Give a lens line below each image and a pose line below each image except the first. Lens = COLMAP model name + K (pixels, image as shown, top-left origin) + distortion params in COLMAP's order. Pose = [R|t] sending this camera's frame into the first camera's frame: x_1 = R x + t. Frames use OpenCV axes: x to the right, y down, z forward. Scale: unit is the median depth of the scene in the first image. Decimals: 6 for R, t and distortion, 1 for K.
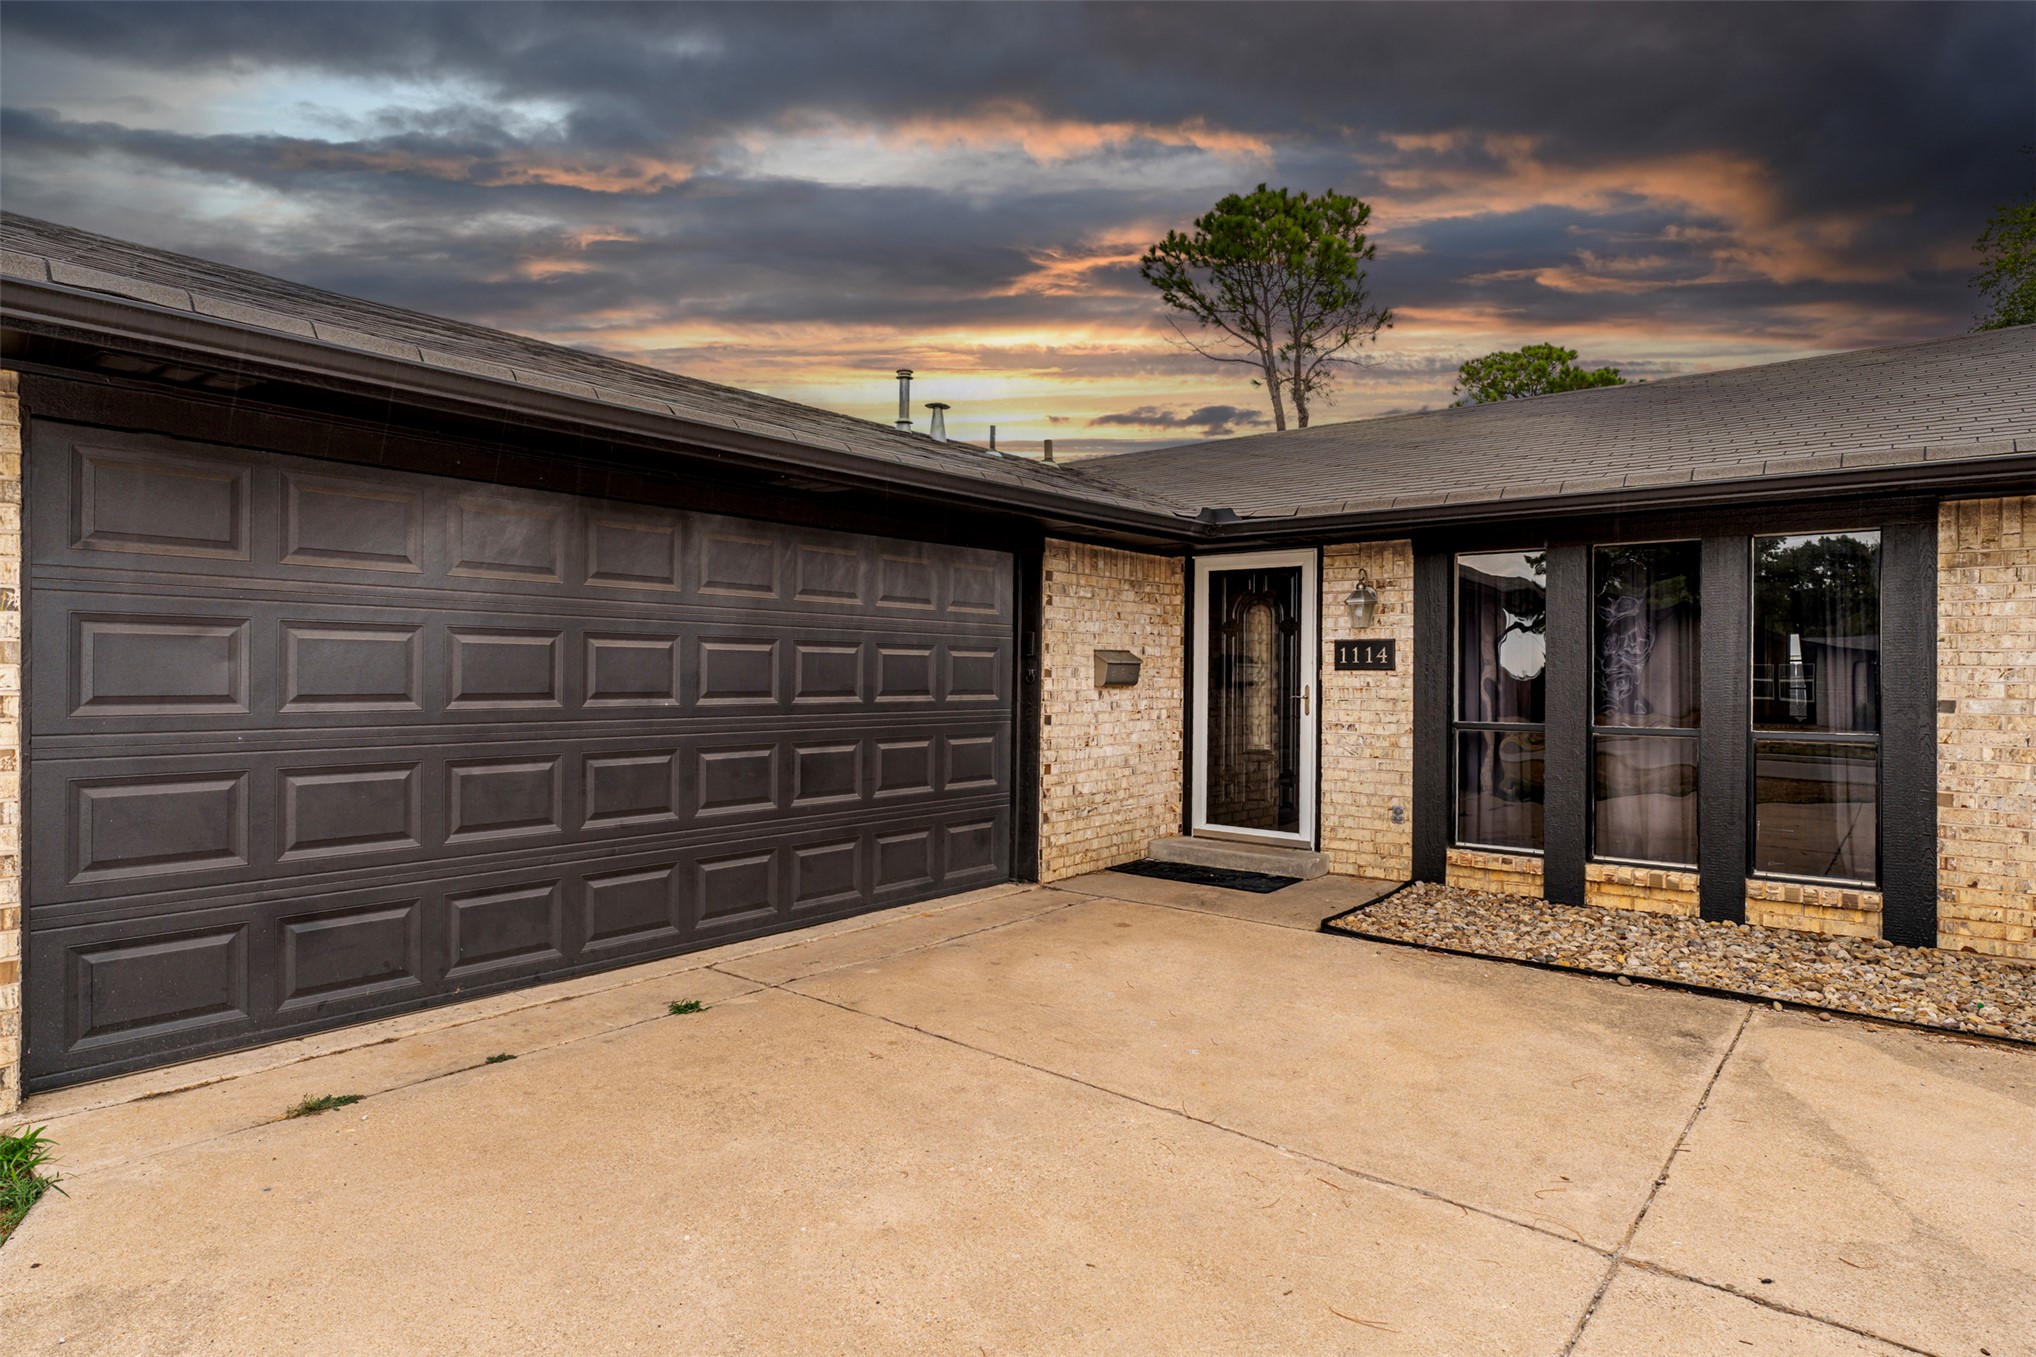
lens RADIAL K [[1153.1, 0, 1003.1], [0, 1153.1, 672.5], [0, 0, 1]] dist [-0.000617, -0.000489]
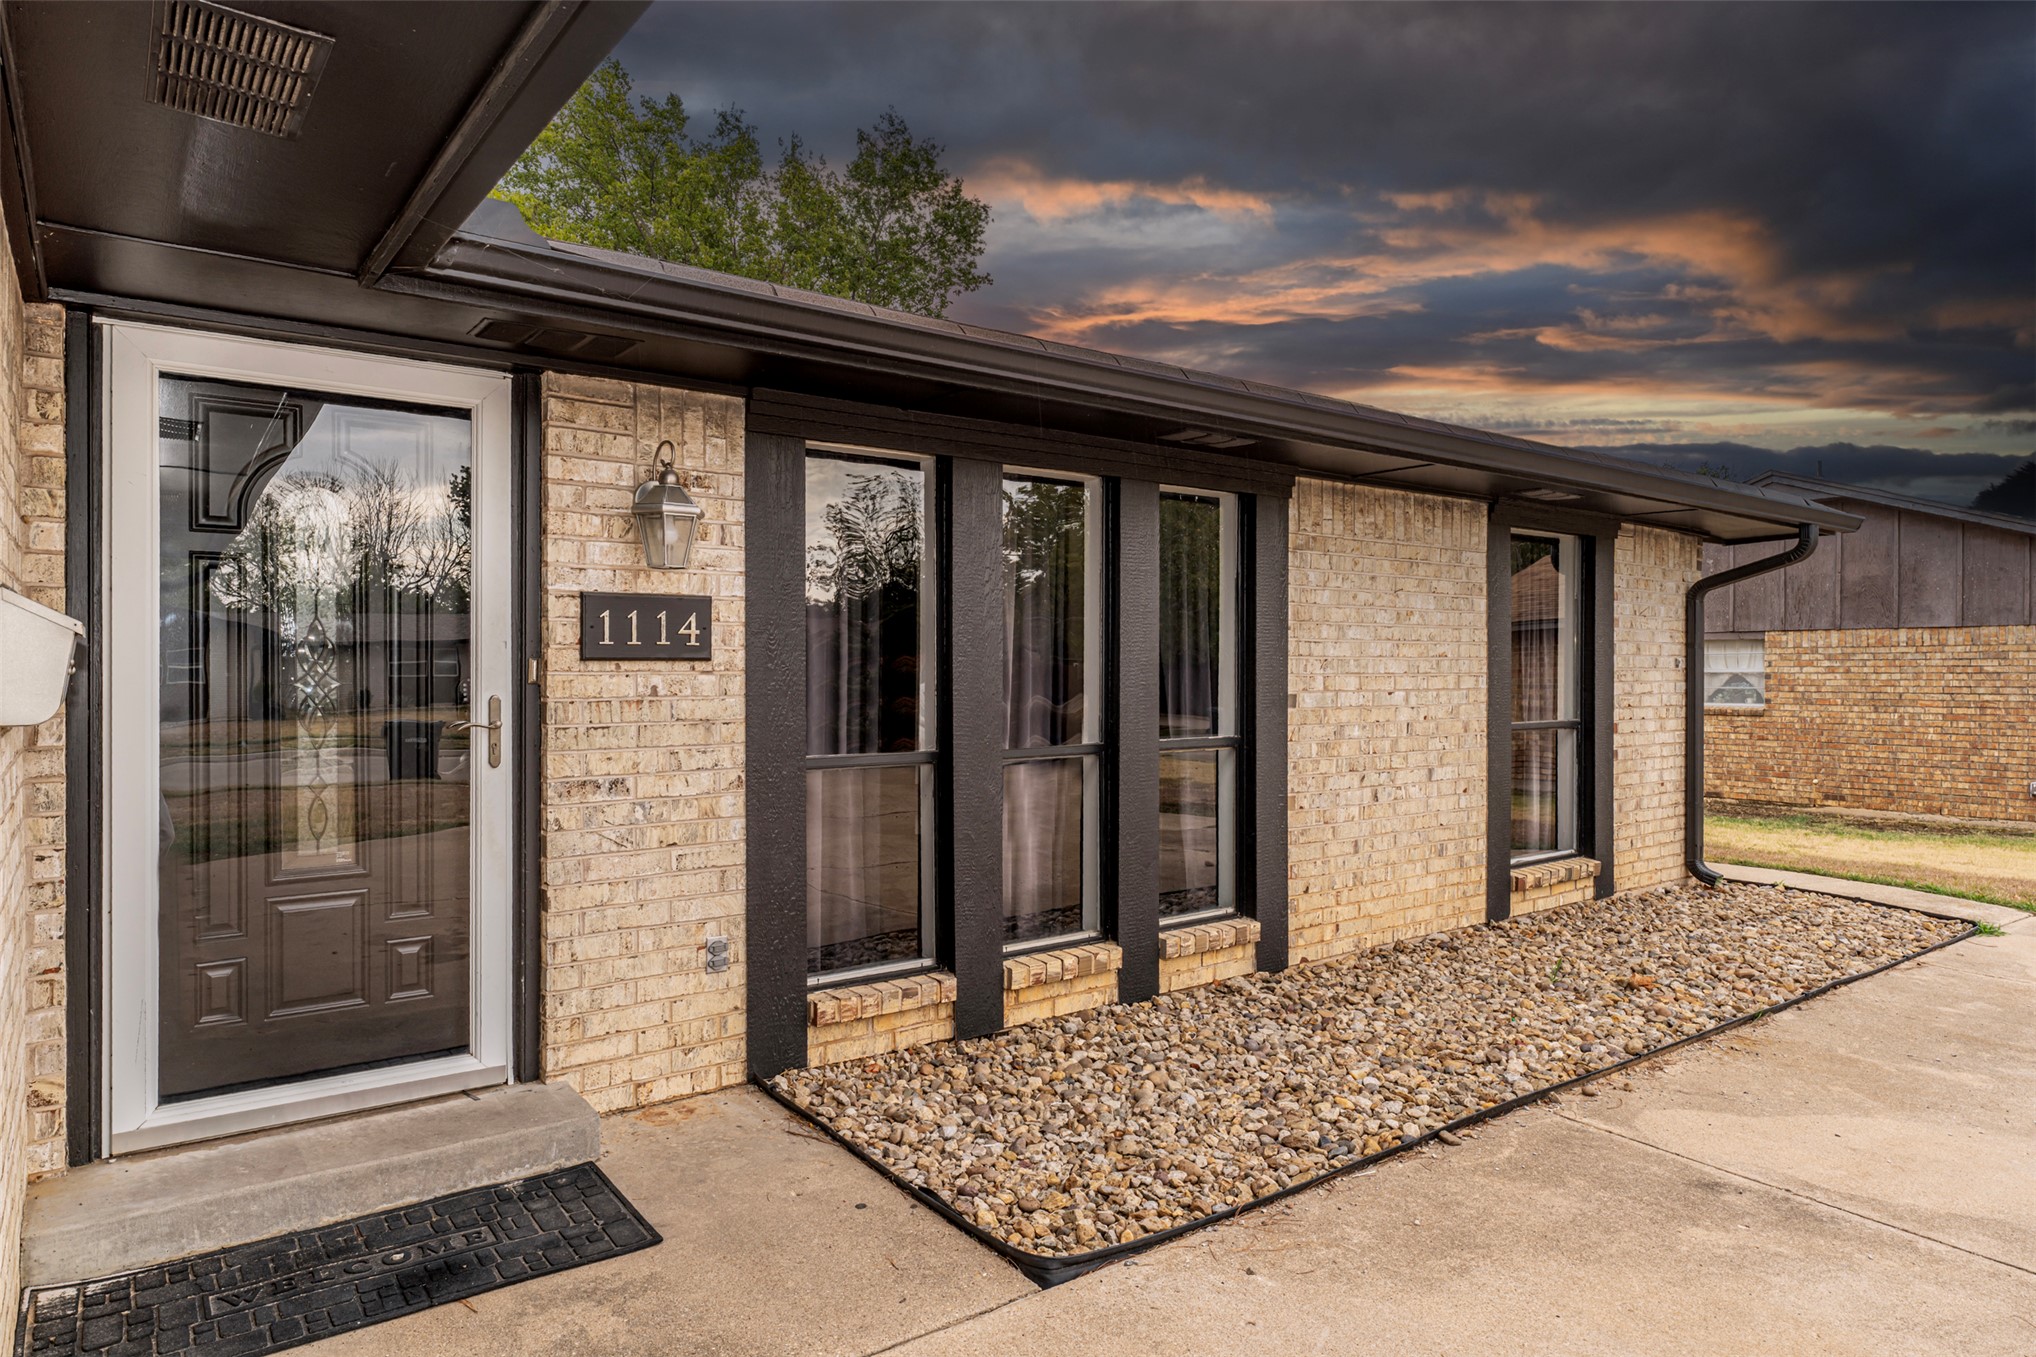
lens RADIAL K [[1218.3, 0, 1004.6], [0, 1218.3, 680.3], [0, 0, 1]] dist [-0.000575, -0.000764]
pose [[0.230355, -0.017137, 0.972956, -0.131603], [-0.000186, 0.999844, 0.017655, -0.002817], [-0.973107, -0.004248, 0.230316, 0.758569]]
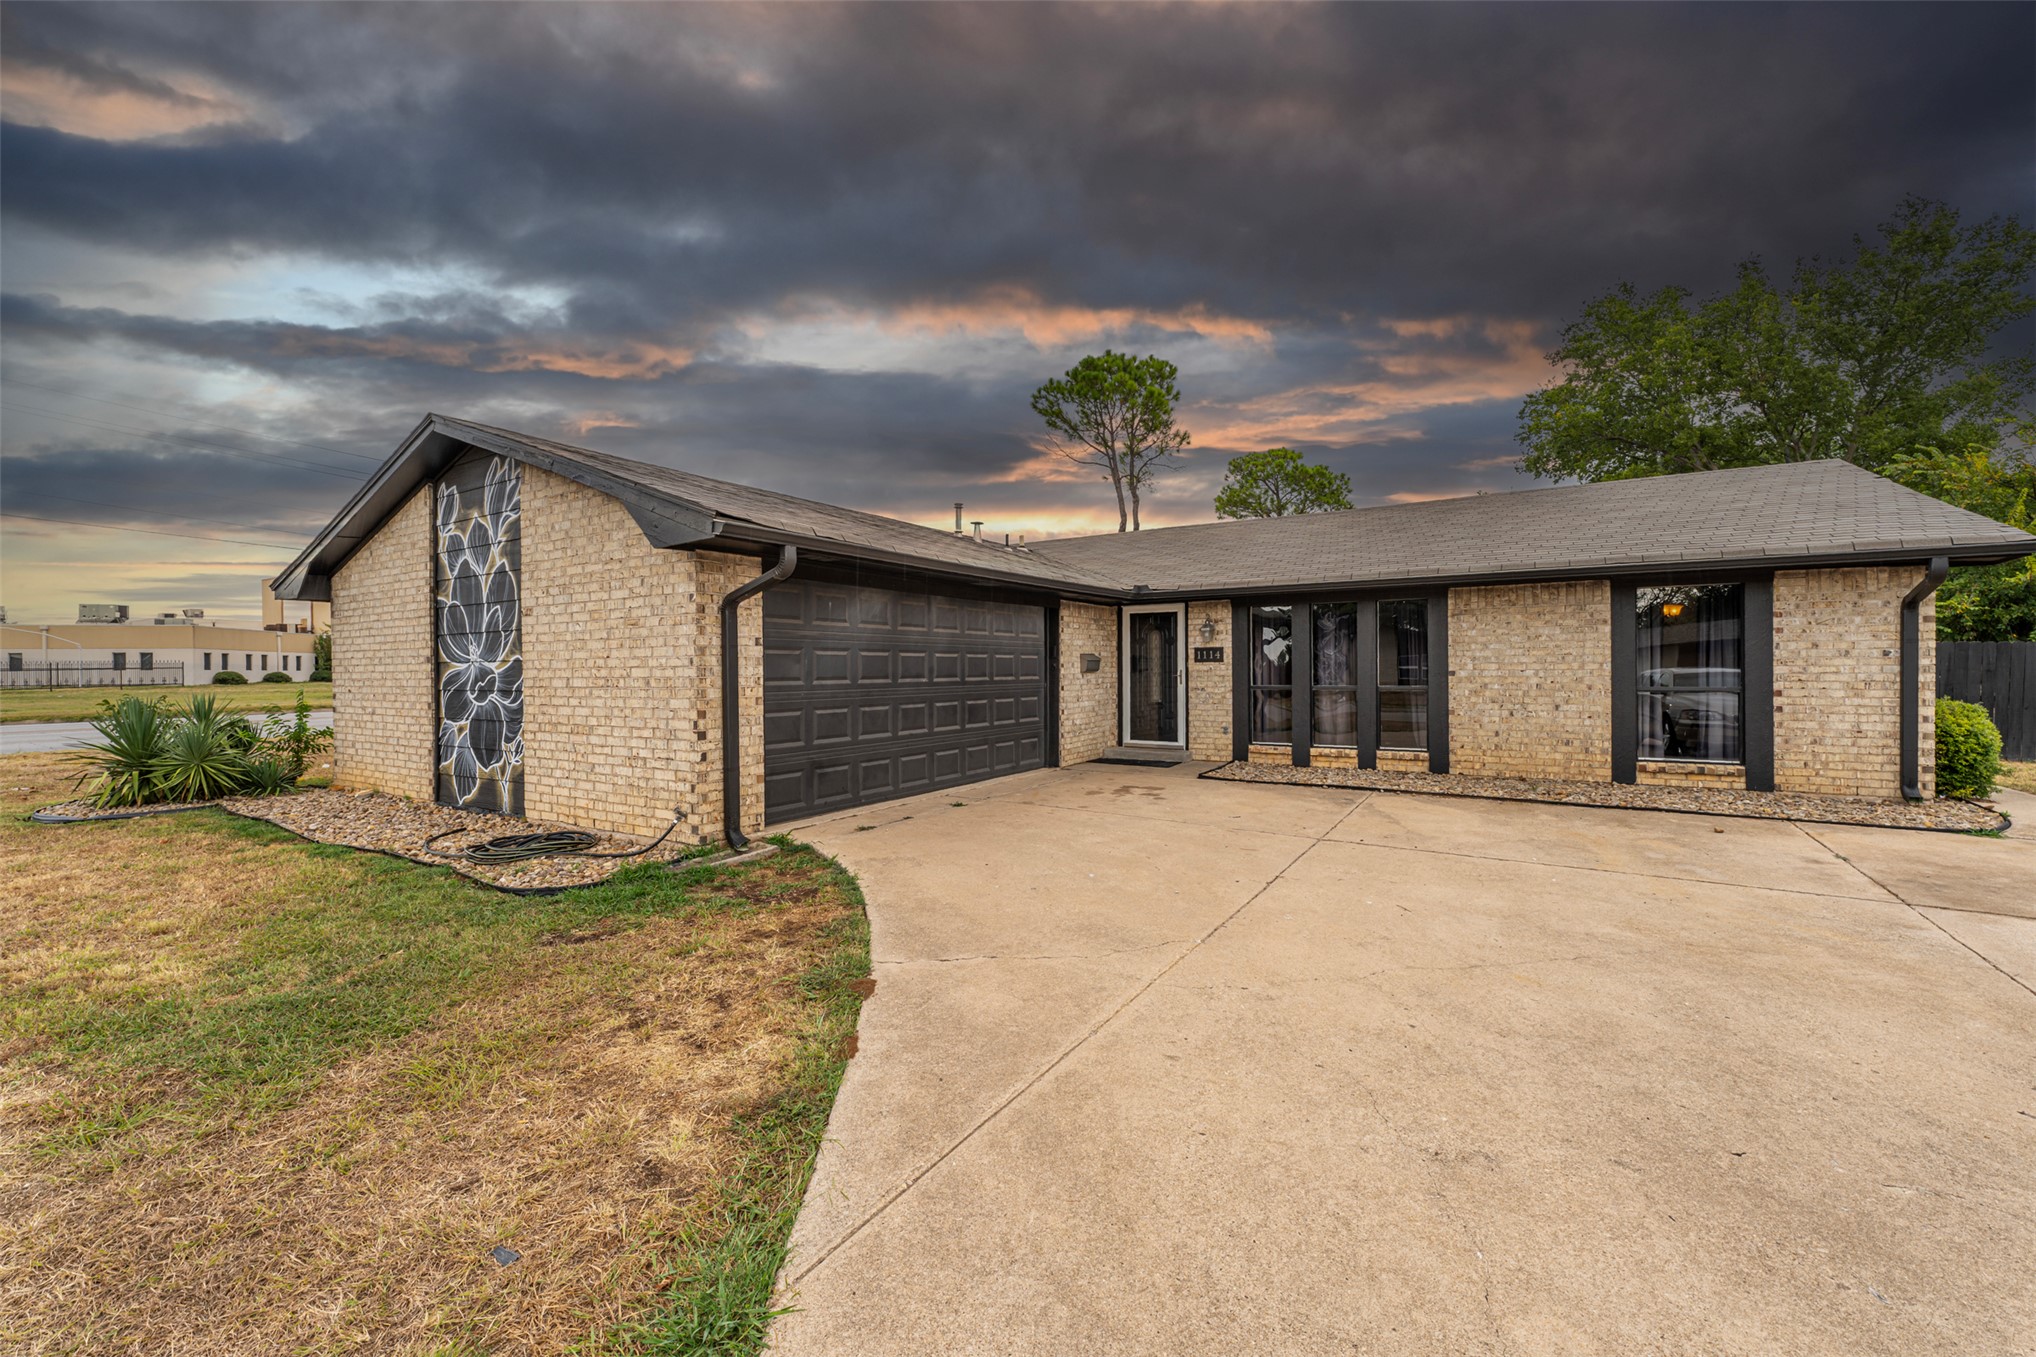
lens RADIAL K [[836.3, 0, 1010.4], [0, 836.3, 675.3], [0, 0, 1]] dist [-0.000835, 0.000744]
pose [[0.992315, -0.015803, 0.122720, -0.233952], [0.014774, 0.999848, 0.009290, 0.002771], [-0.122848, -0.007406, 0.992398, -0.467976]]
